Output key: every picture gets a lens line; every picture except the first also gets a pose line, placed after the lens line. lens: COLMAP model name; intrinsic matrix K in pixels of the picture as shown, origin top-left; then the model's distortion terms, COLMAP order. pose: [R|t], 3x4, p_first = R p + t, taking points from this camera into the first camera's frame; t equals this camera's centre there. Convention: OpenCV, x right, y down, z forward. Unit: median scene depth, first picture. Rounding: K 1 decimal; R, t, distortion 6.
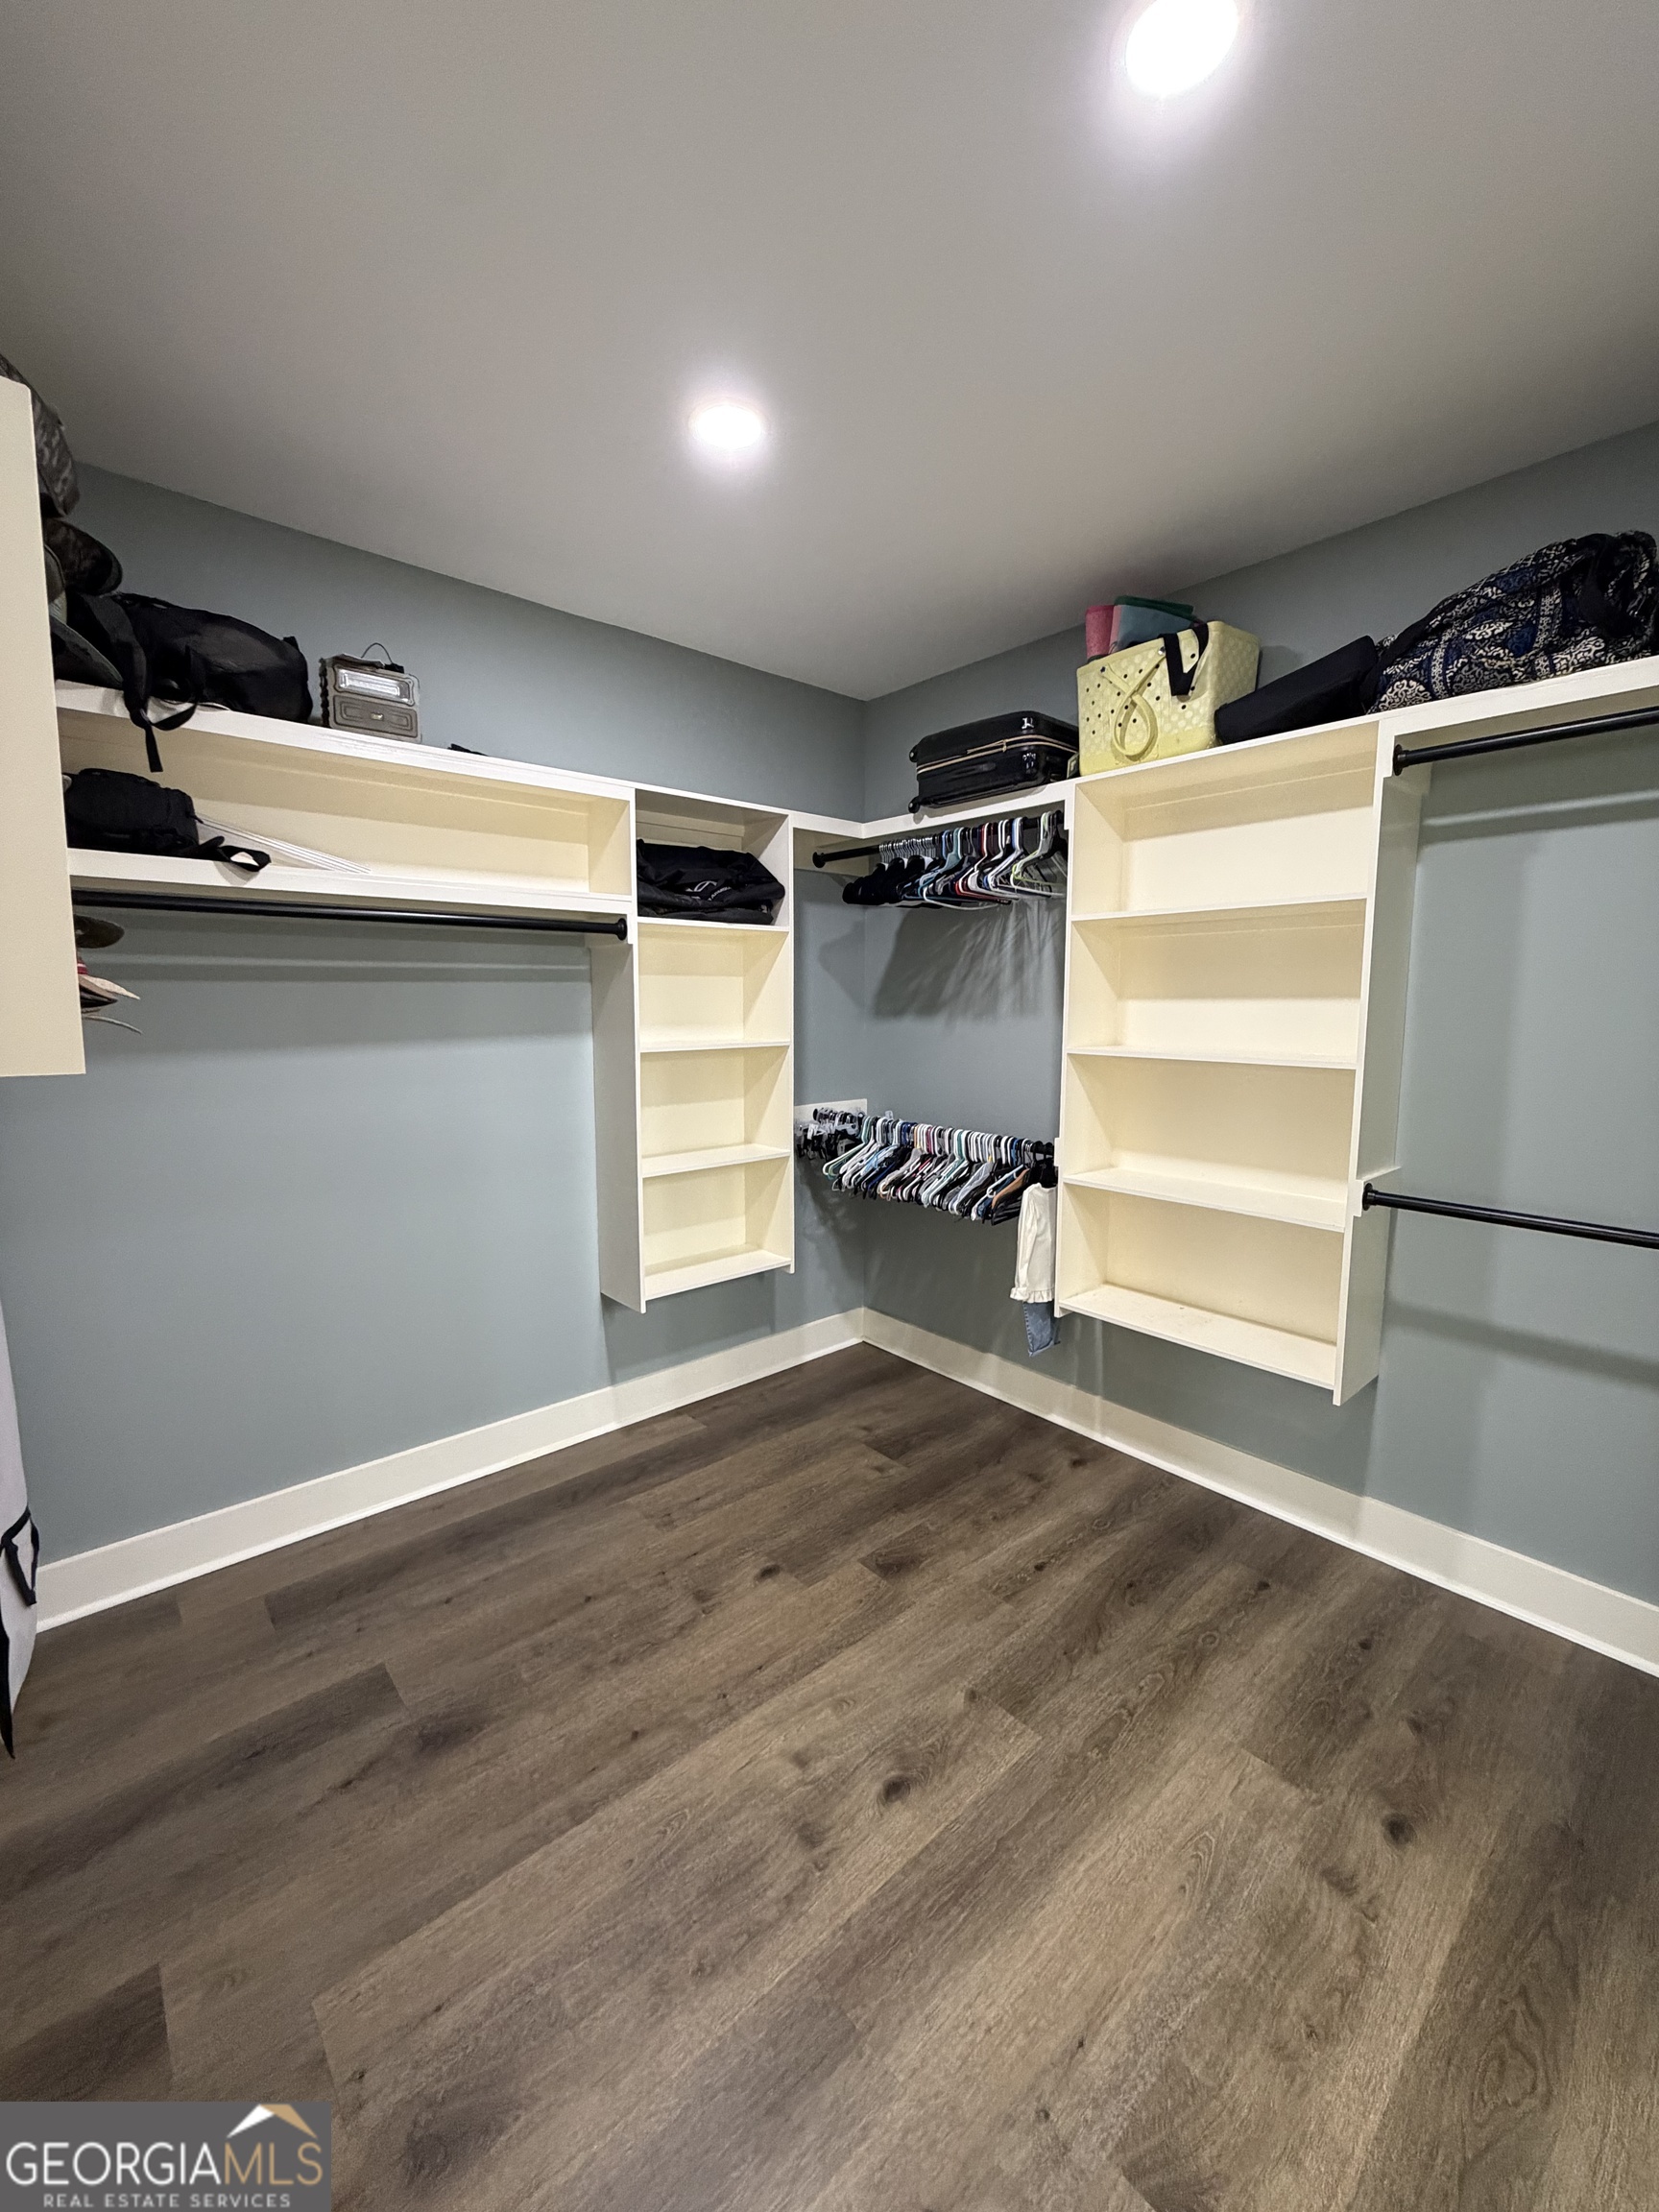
lens RADIAL K [[896.5, 0, 829.5], [0, 896.5, 1106.0], [0, 0, 1]] dist [0.000432, 0.000234]
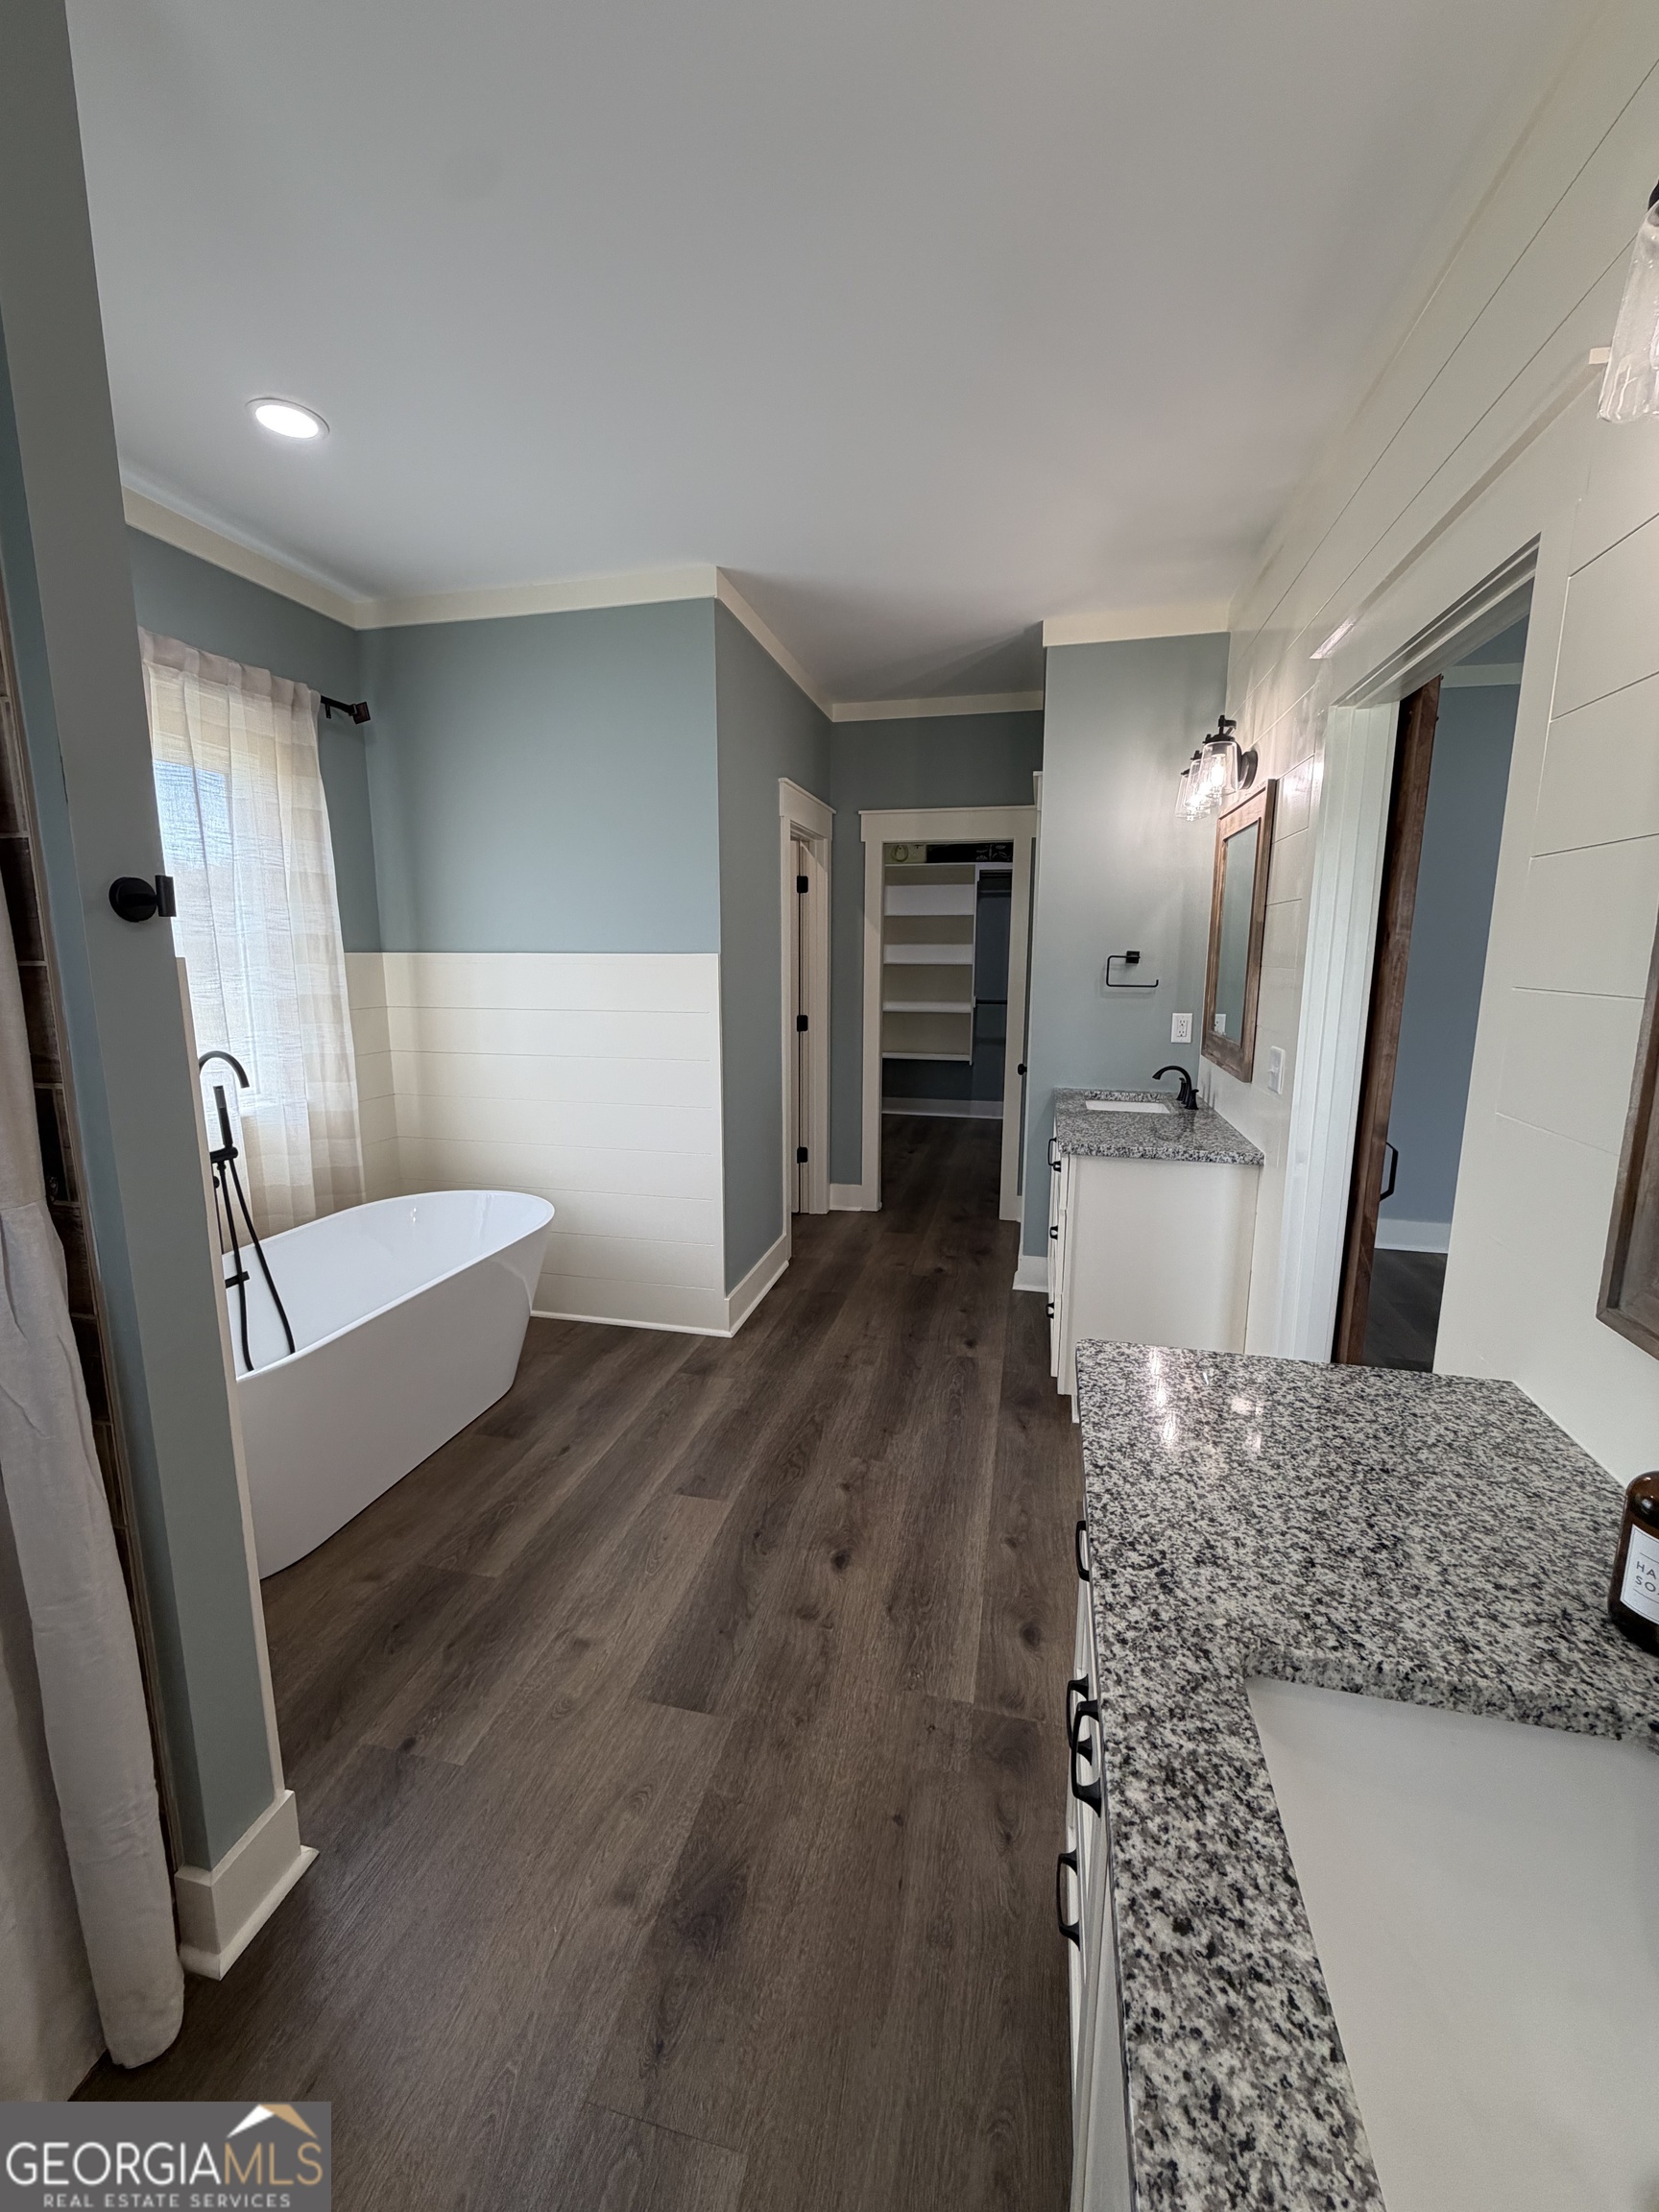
lens RADIAL K [[896.5, 0, 829.5], [0, 896.5, 1106.0], [0, 0, 1]] dist [0.000432, 0.000234]
pose [[0.815907, -0.083035, 0.572189, -0.107861], [0.048297, 0.995963, 0.075664, 0.012103], [-0.576162, -0.034100, 0.816624, -0.085514]]
